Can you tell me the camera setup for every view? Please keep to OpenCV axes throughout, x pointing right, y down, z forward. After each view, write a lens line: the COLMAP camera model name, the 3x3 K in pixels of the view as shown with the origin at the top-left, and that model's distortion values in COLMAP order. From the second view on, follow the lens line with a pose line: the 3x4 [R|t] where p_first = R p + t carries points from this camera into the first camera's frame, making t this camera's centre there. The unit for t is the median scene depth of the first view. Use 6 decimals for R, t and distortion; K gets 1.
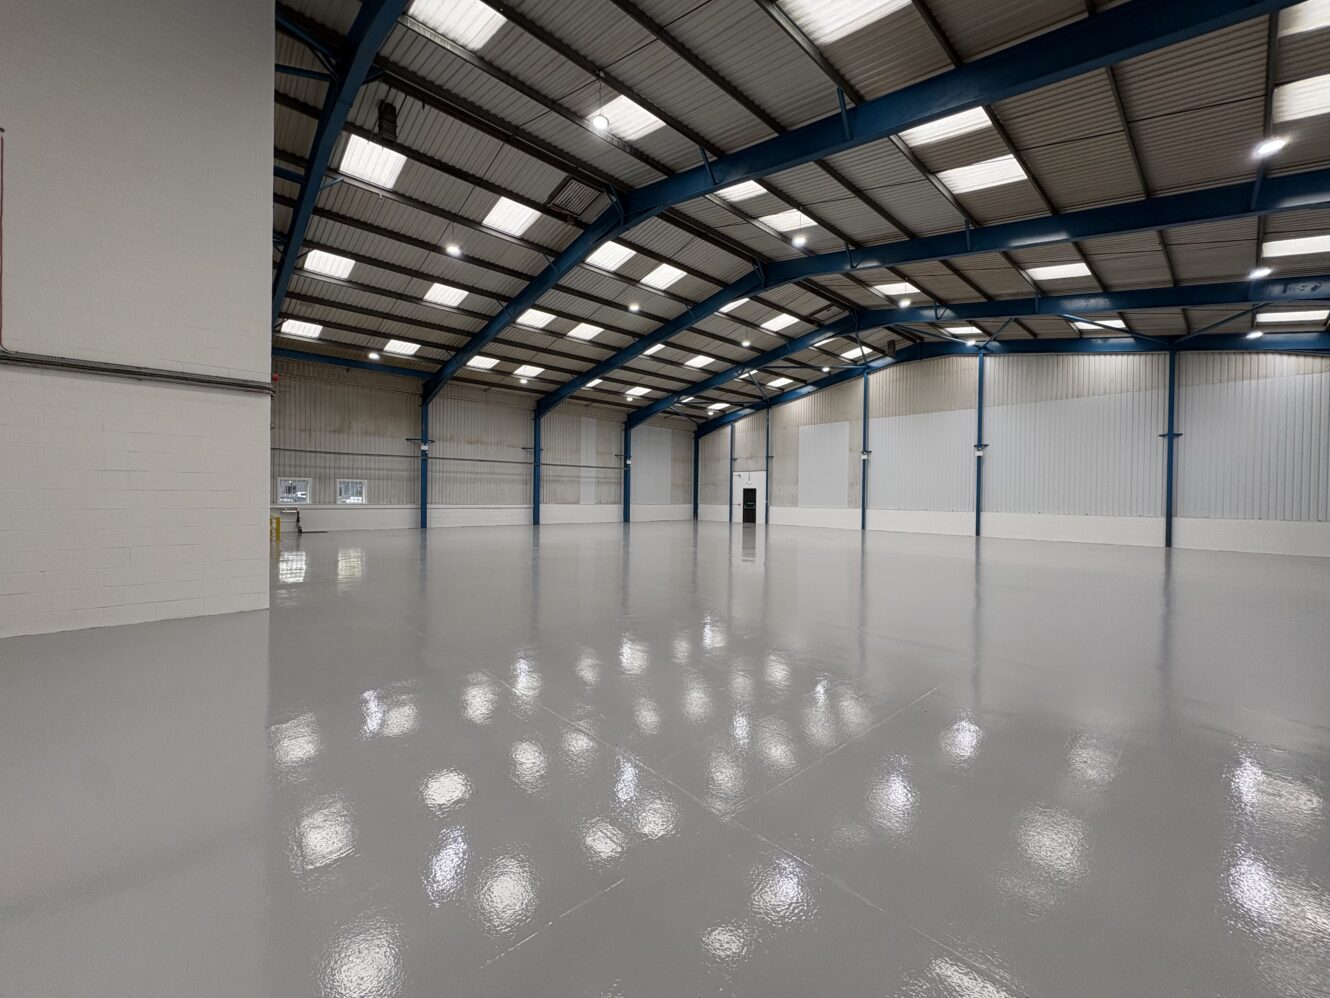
lens RADIAL K [[533.2, 0, 666.2], [0, 533.2, 500.9], [0, 0, 1]] dist [0.007665, -0.000575]
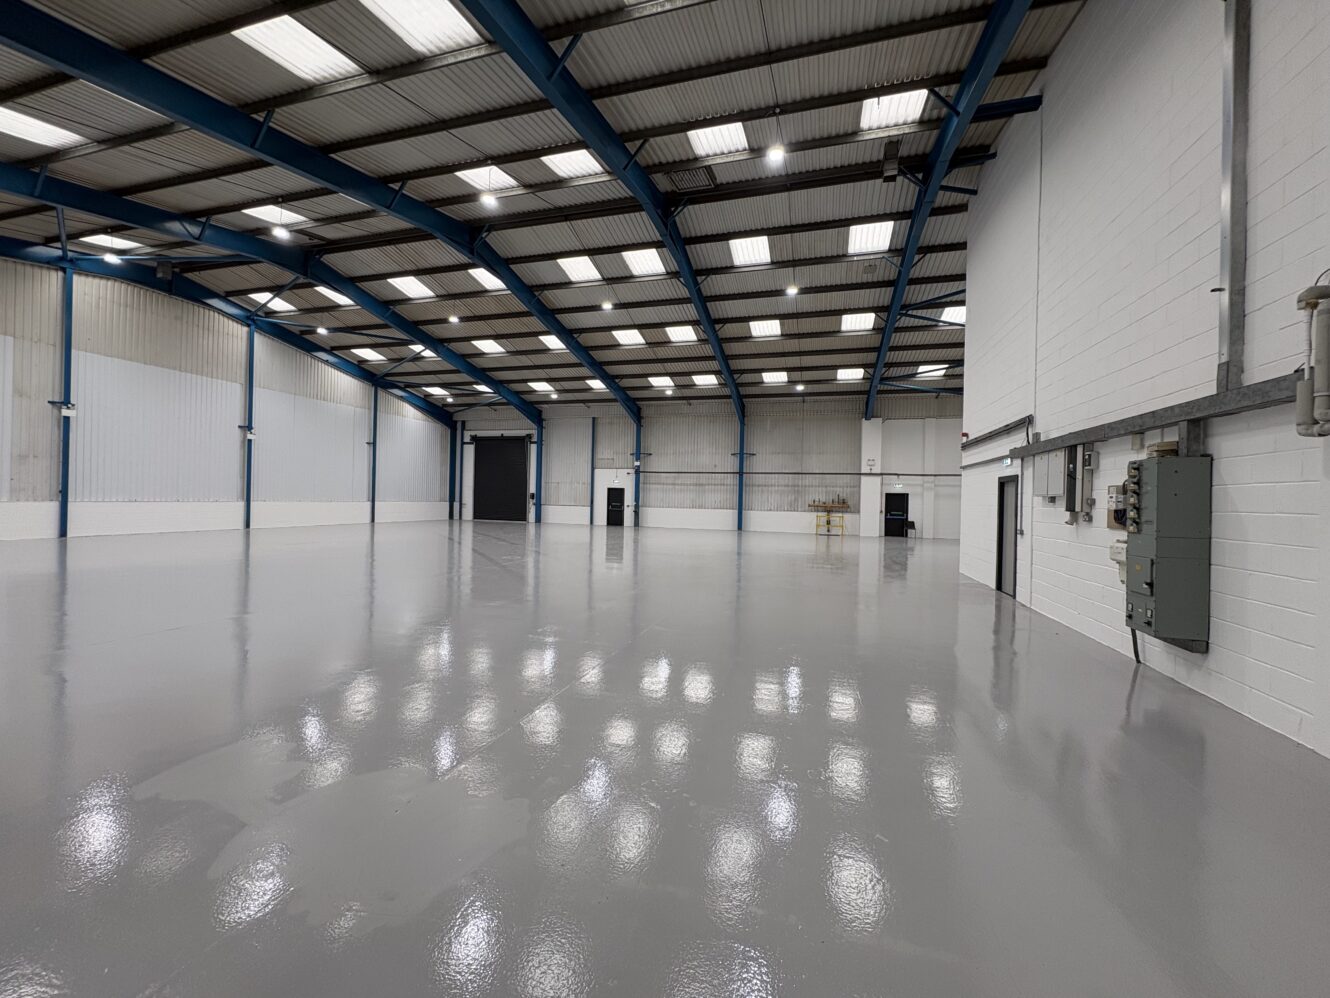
lens RADIAL K [[533.2, 0, 665.7], [0, 533.2, 498.5], [0, 0, 1]] dist [0.007665, -0.000575]
pose [[-0.514224, -0.024028, 0.857319, -0.543755], [-0.020817, 0.999663, 0.015532, -0.013103], [-0.857403, -0.009860, -0.514551, 0.860211]]
